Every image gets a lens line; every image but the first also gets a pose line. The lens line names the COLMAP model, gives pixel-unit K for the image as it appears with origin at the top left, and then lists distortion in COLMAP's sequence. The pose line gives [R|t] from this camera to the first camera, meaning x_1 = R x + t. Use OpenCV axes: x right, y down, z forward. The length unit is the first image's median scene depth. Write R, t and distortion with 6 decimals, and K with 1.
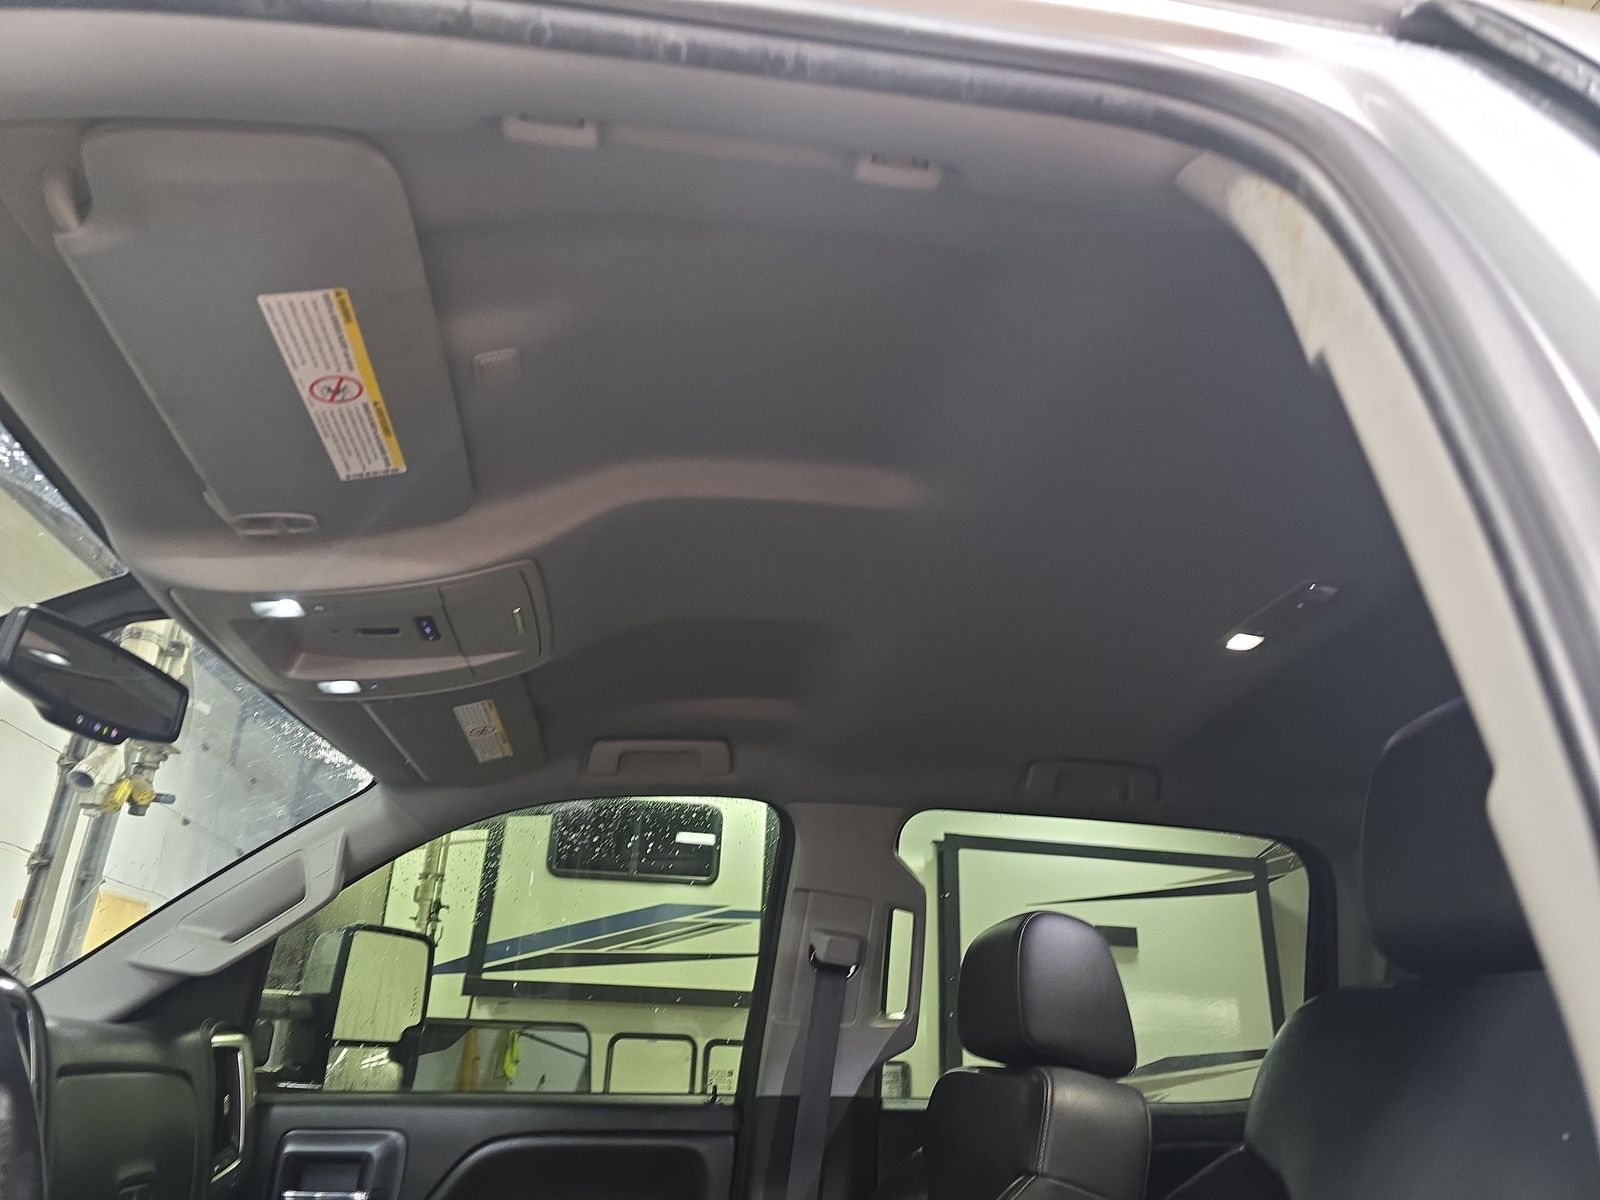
lens RADIAL K [[1067.4, 0, 800.0], [0, 1067.4, 600.0], [0, 0, 1]] dist [0.008056, -0.026249]
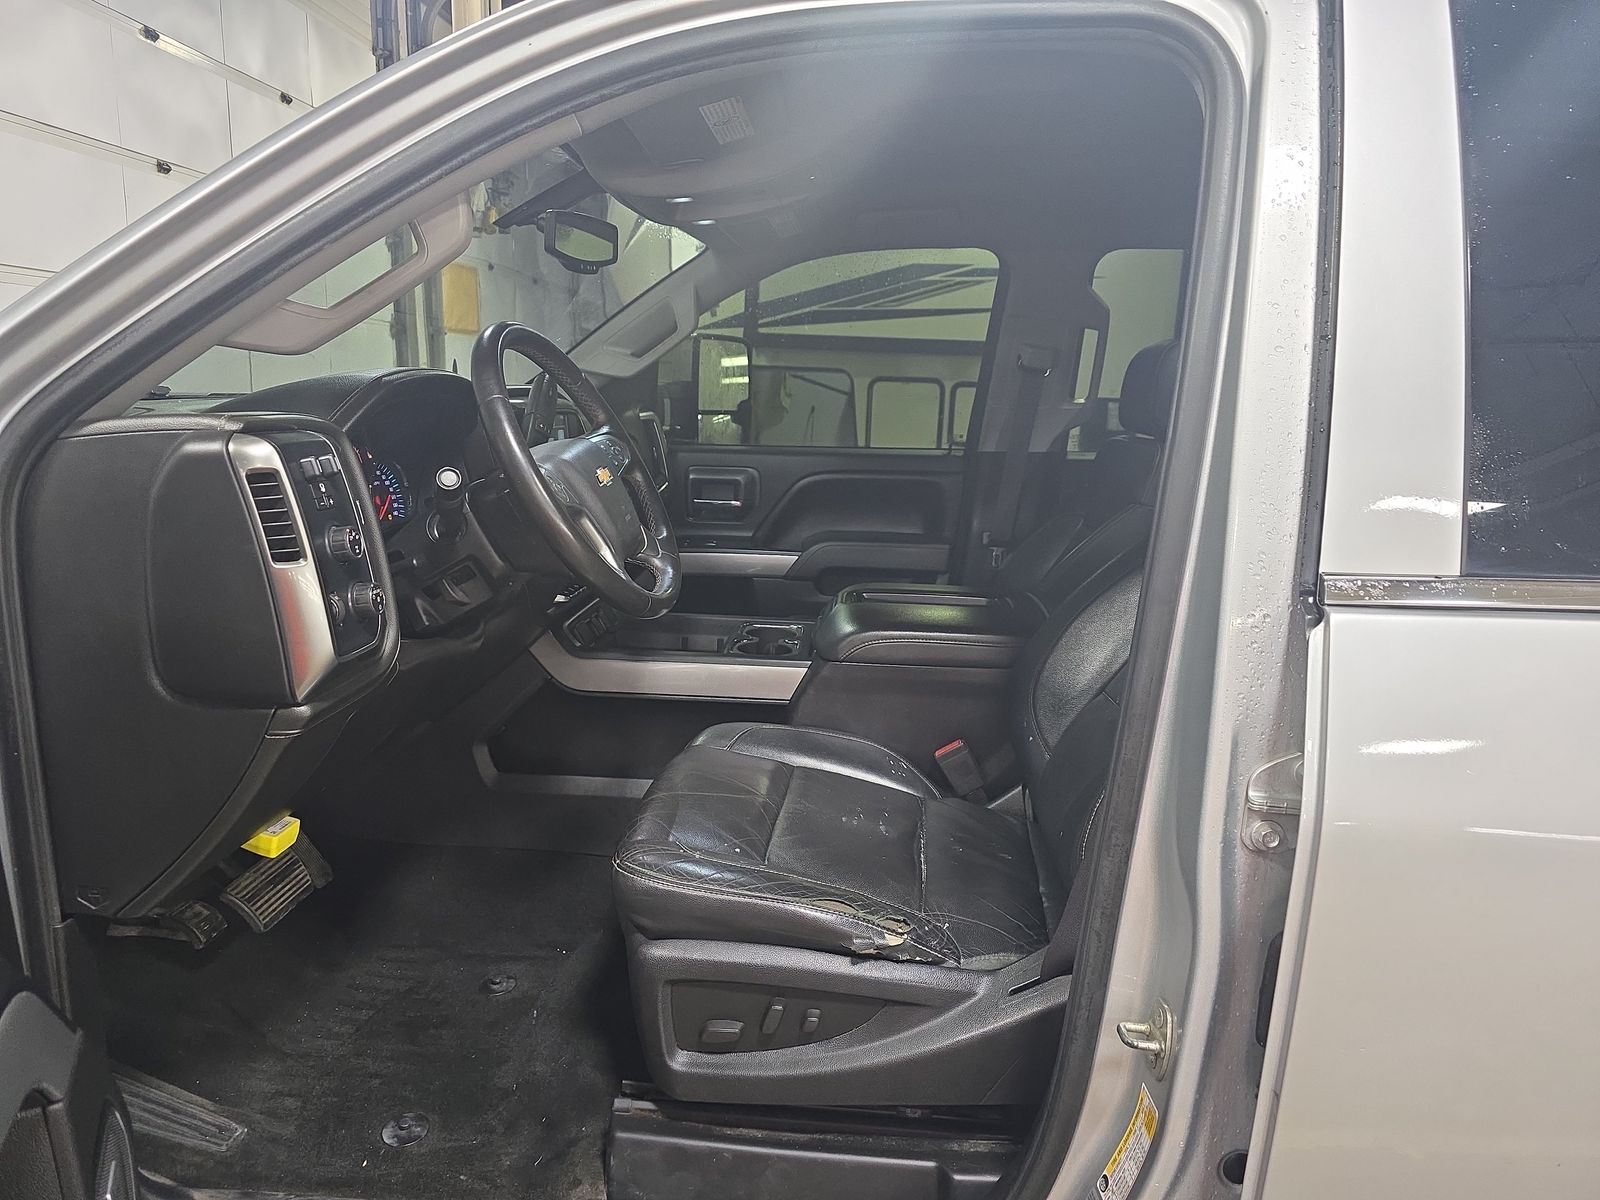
lens RADIAL K [[1067.4, 0, 800.0], [0, 1067.4, 600.0], [0, 0, 1]] dist [0.008056, -0.026249]
pose [[0.975318, 0.052084, -0.214573, 0.031758], [0.078606, 0.826217, 0.557841, -0.143288], [0.206339, -0.560939, 0.801730, -0.242130]]
